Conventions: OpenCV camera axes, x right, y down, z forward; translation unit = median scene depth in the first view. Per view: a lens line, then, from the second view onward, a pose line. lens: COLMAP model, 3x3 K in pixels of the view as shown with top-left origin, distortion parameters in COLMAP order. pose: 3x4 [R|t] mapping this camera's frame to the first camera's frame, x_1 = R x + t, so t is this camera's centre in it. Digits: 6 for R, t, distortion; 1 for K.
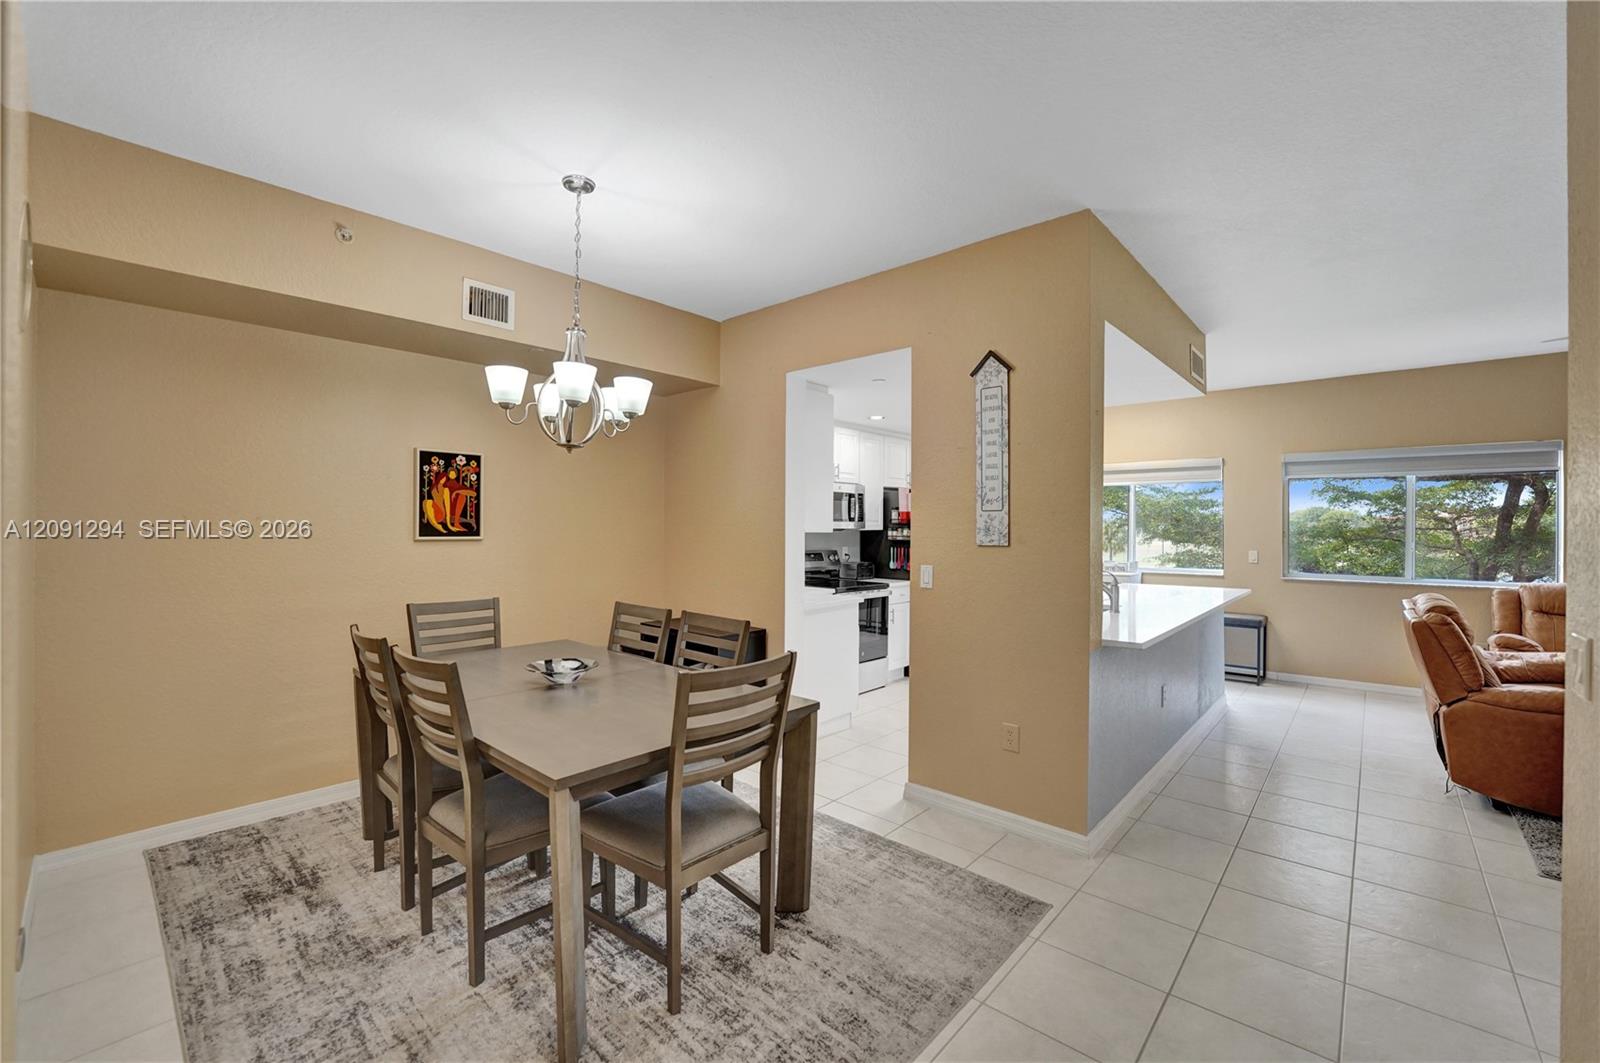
lens RADIAL K [[649.6, 0, 819.5], [0, 649.6, 528.8], [0, 0, 1]] dist [-0.015667, 0.000009]
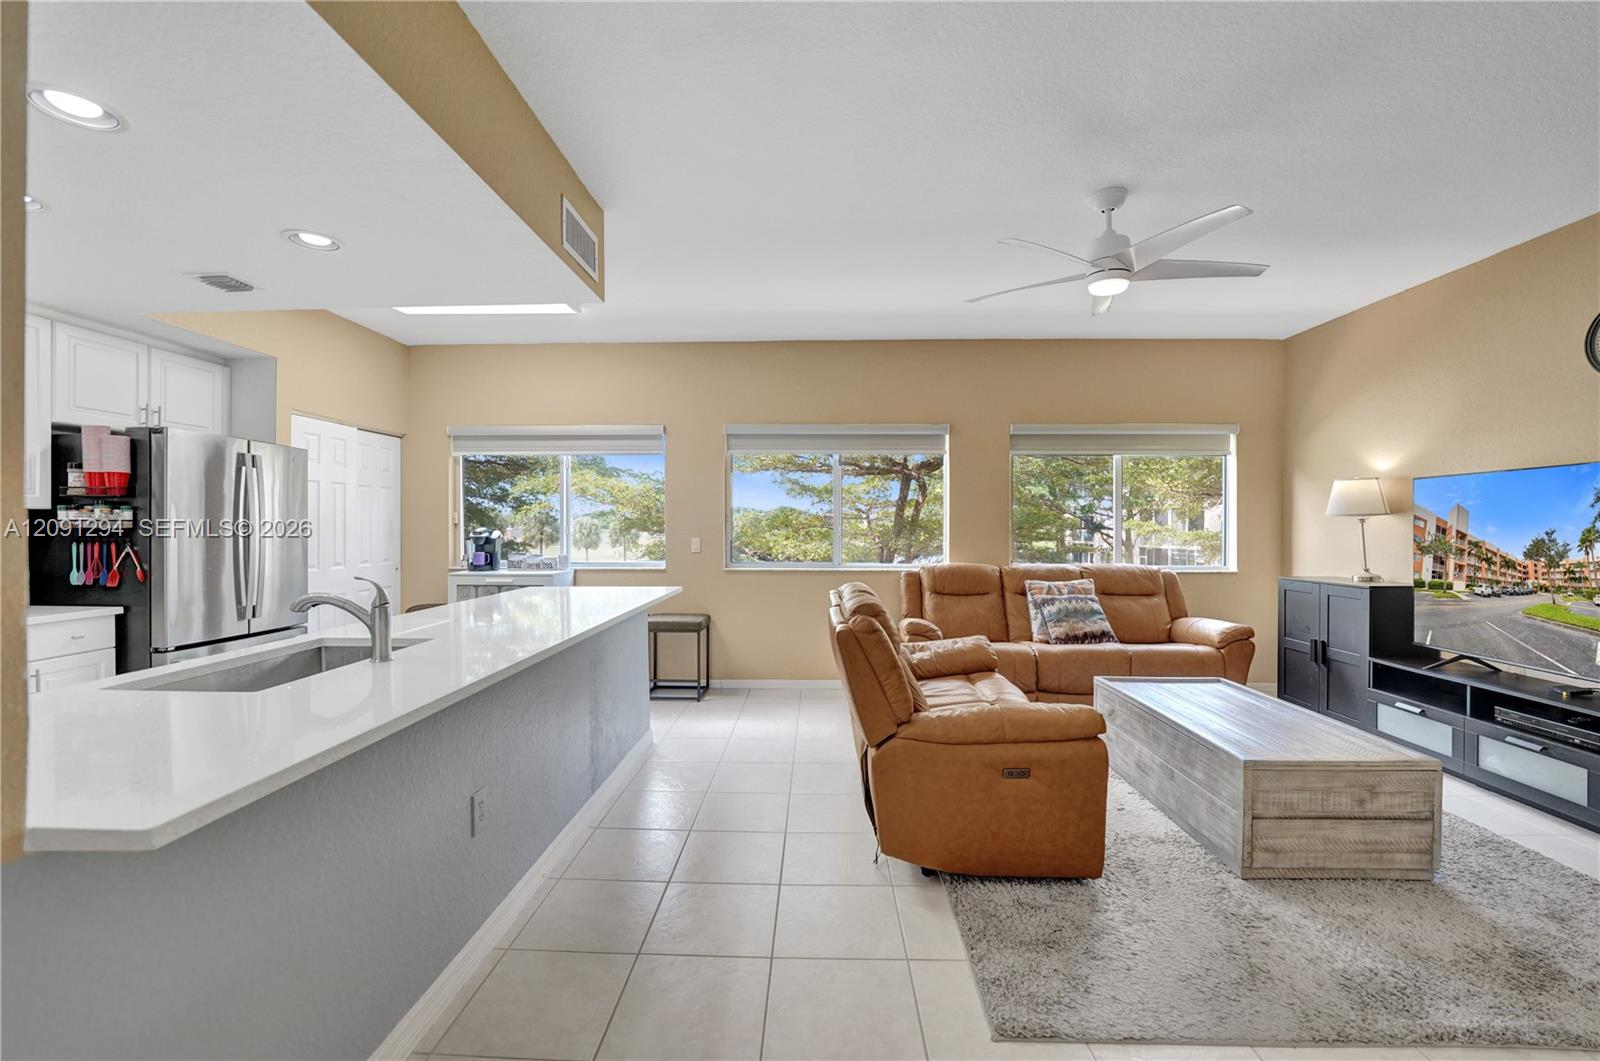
lens RADIAL K [[657.7, 0, 800.0], [0, 657.7, 530.5], [0, 0, 1]] dist [-0.023814, -0.000026]
pose [[0.774336, -0.008802, 0.632714, 0.366661], [0.003754, 0.999950, 0.009317, 0.025034], [-0.632764, -0.004840, 0.774330, 0.392042]]
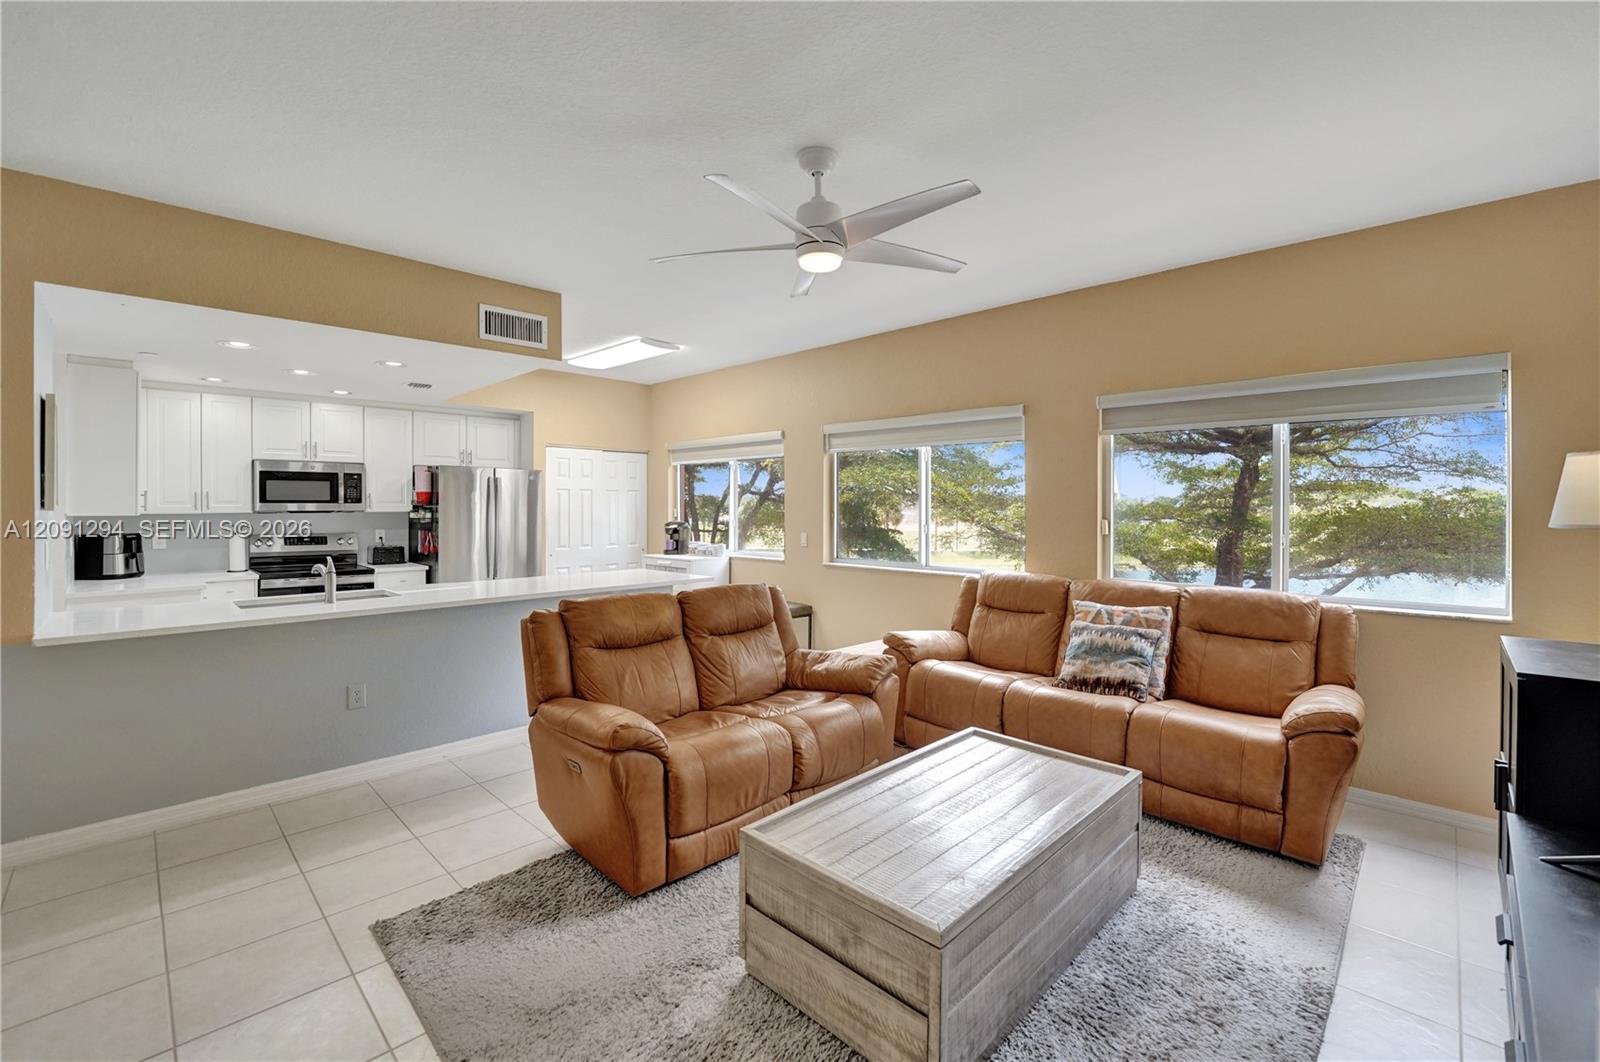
lens RADIAL K [[676.4, 0, 802.8], [0, 676.4, 513.0], [0, 0, 1]] dist [-0.018203, 0.000050]
pose [[0.998343, -0.002833, -0.057468, 1.117972], [0.003280, 0.999965, 0.007692, -0.002750], [0.057444, -0.007868, 0.998318, 0.088928]]
